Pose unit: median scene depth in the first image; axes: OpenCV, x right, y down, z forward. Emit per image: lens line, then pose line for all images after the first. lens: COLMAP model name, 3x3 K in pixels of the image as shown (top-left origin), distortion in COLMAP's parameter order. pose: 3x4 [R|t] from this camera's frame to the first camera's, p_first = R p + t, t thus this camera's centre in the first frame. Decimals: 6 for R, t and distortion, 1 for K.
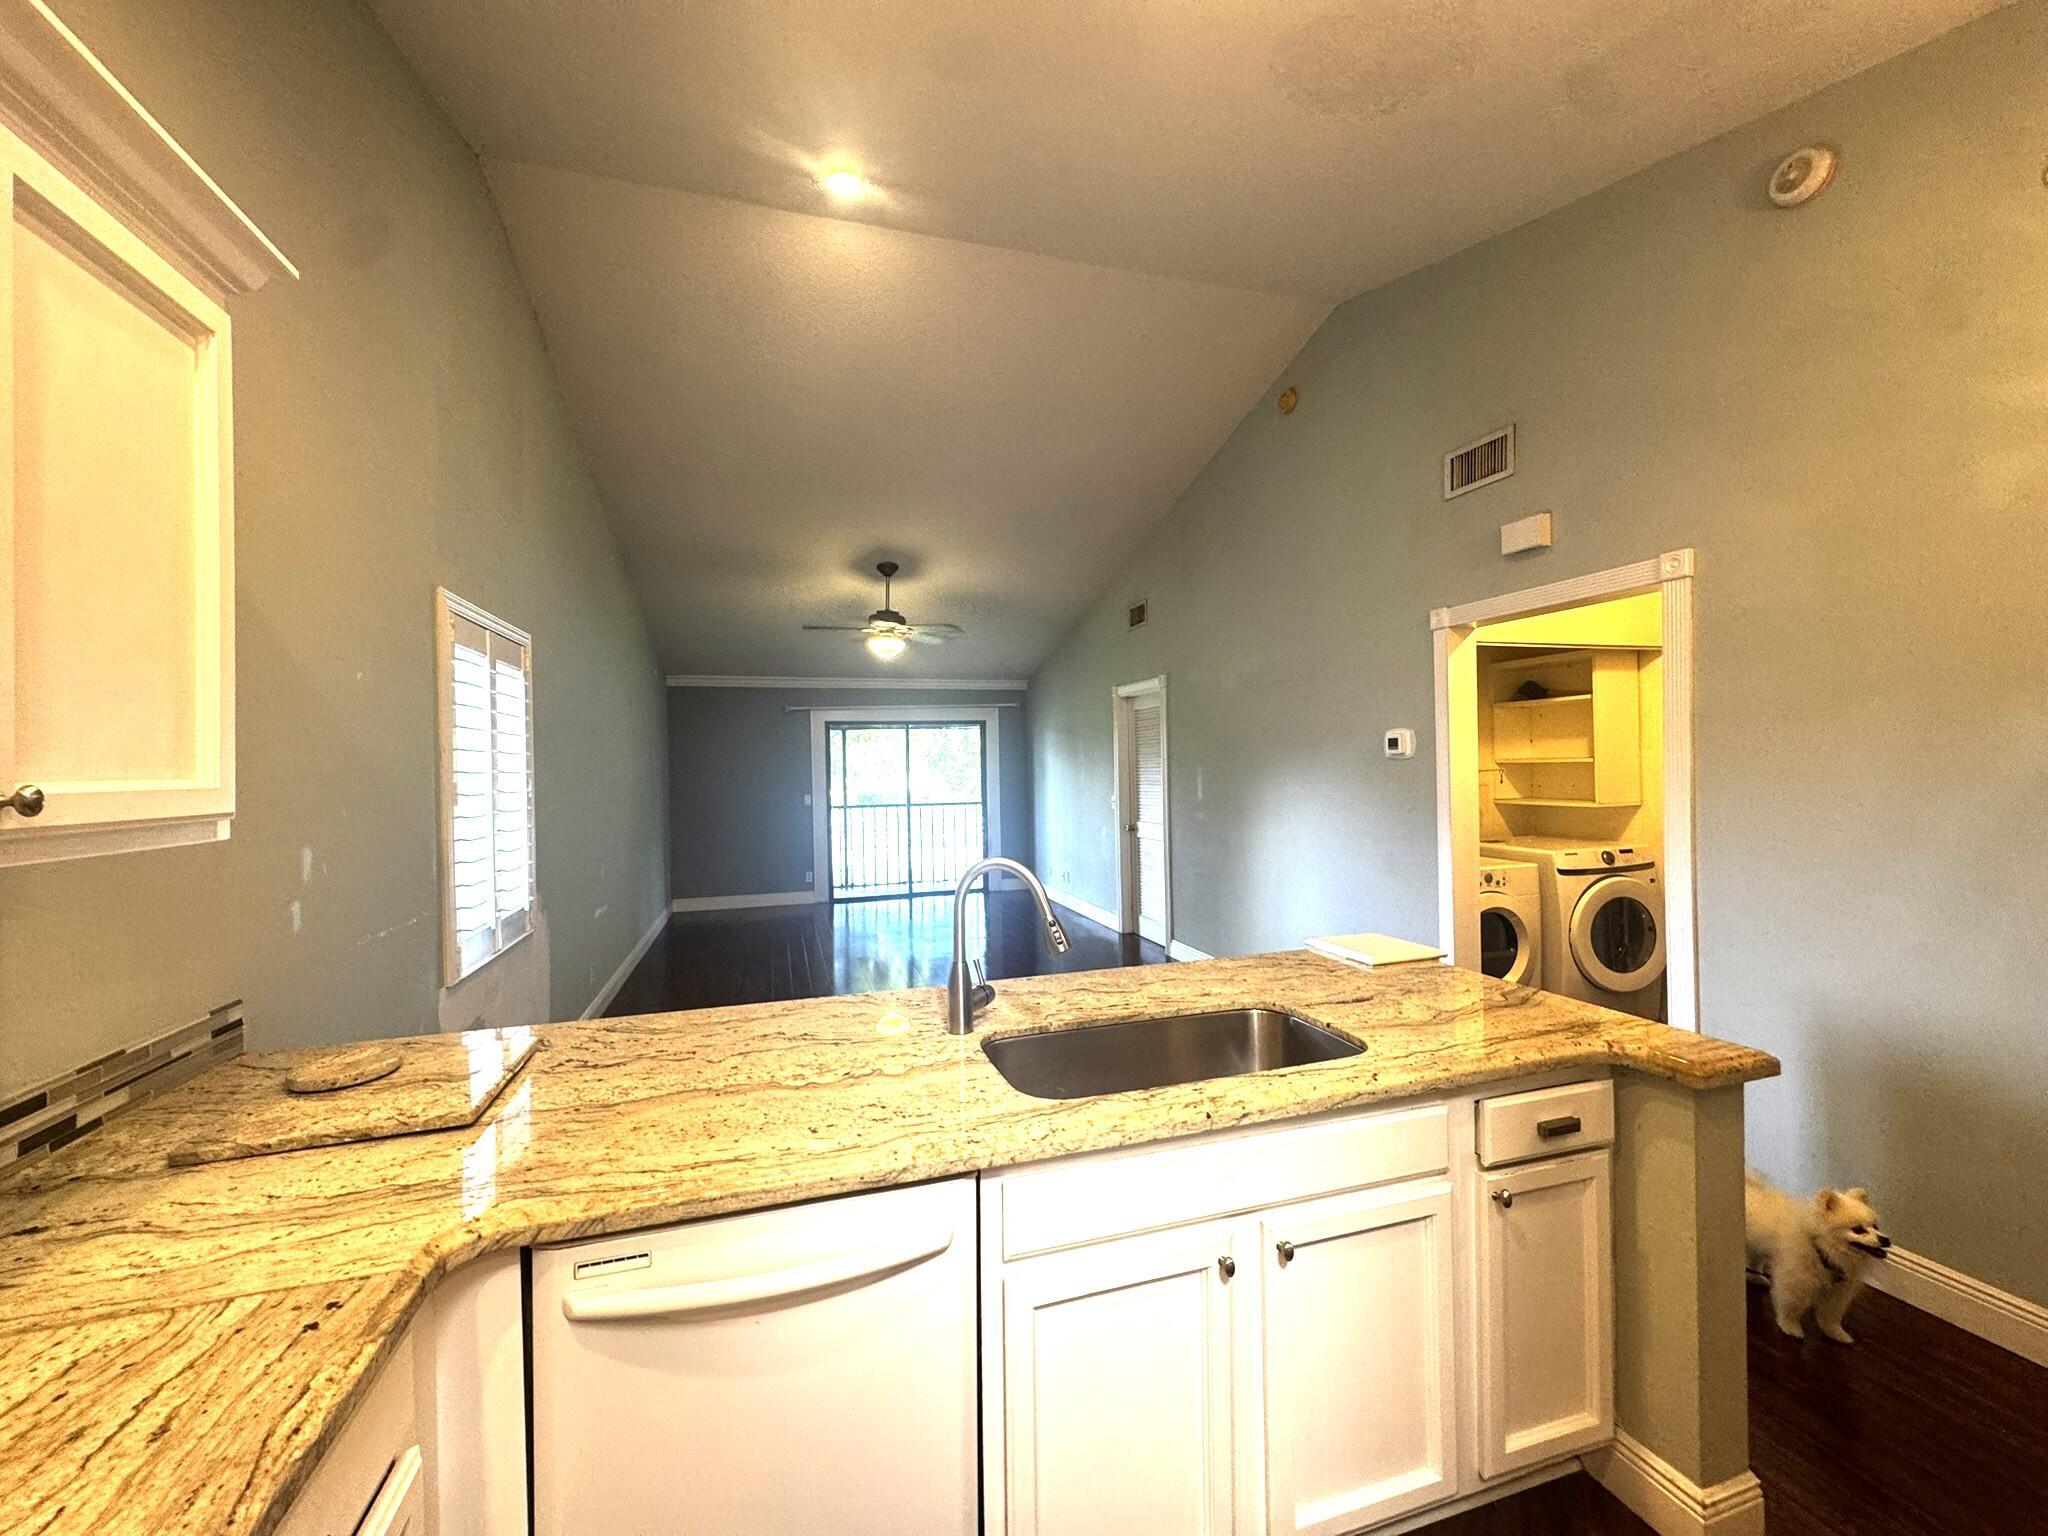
lens RADIAL K [[818.4, 0, 1028.4], [0, 818.4, 762.7], [0, 0, 1]] dist [0.000928, 0.000369]
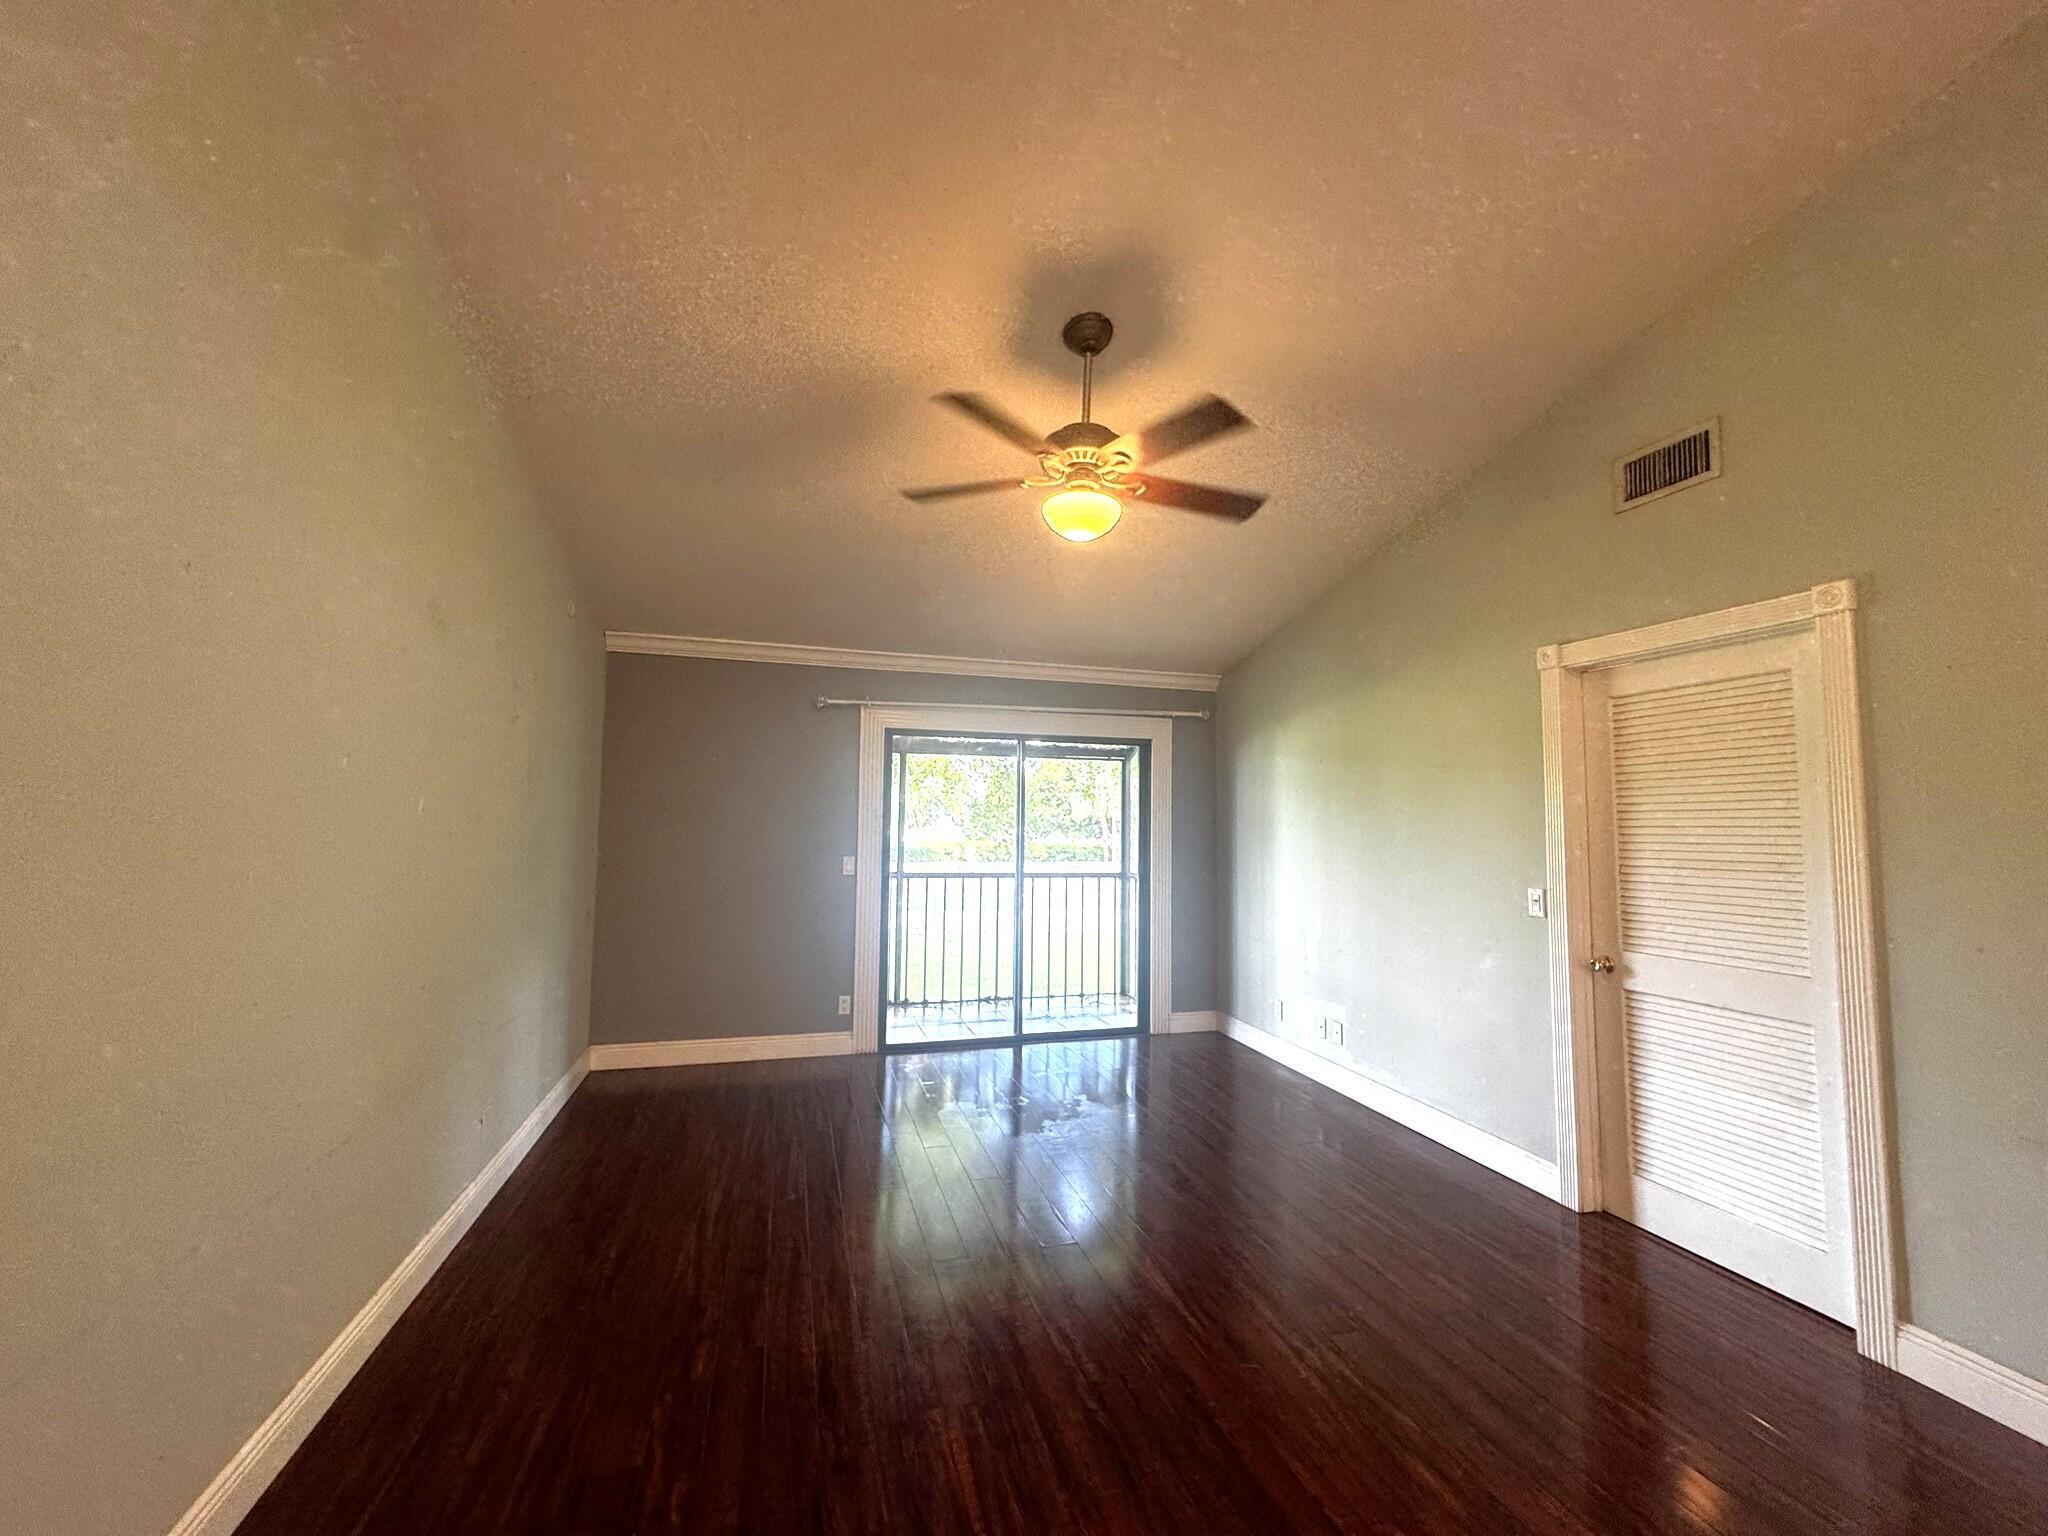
lens RADIAL K [[818.4, 0, 1028.4], [0, 818.4, 762.7], [0, 0, 1]] dist [0.000928, 0.000369]
pose [[0.999379, 0.031833, -0.015135, -0.144427], [-0.032825, 0.996969, -0.070541, 0.010777], [0.012843, 0.070993, 0.997394, 0.448719]]
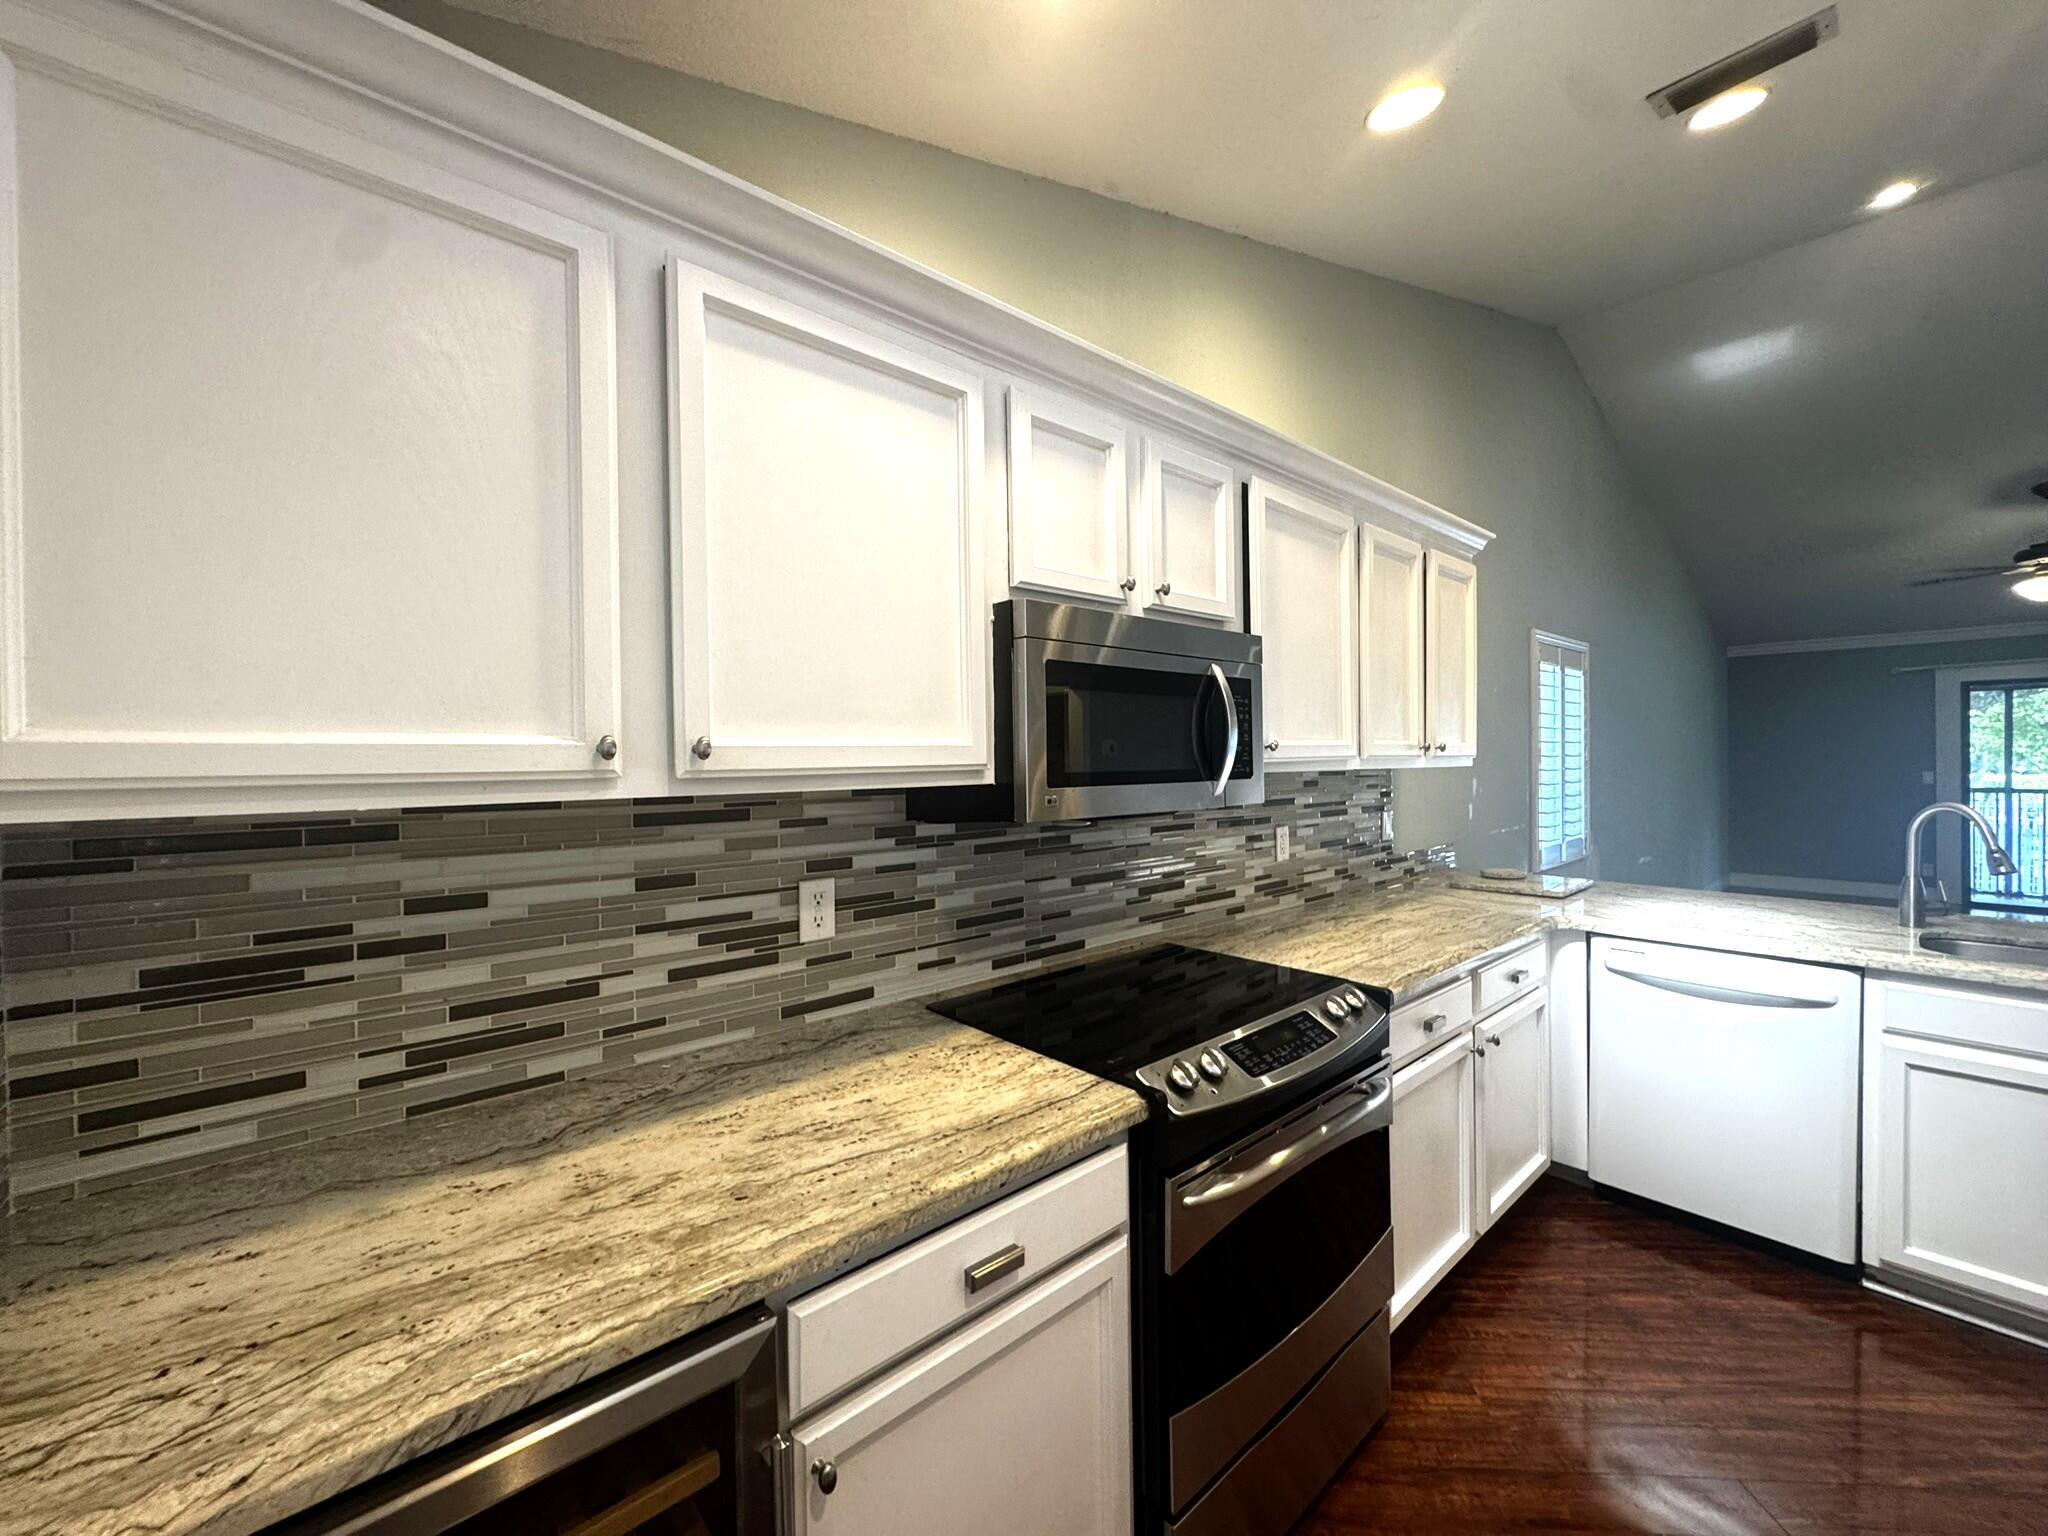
lens RADIAL K [[818.4, 0, 1028.4], [0, 818.4, 762.7], [0, 0, 1]] dist [0.000928, 0.000369]
pose [[0.417799, 0.023069, -0.908246, 0.105673], [0.006687, 0.999572, 0.028465, -0.000072], [0.908515, -0.017967, 0.417466, -0.180939]]
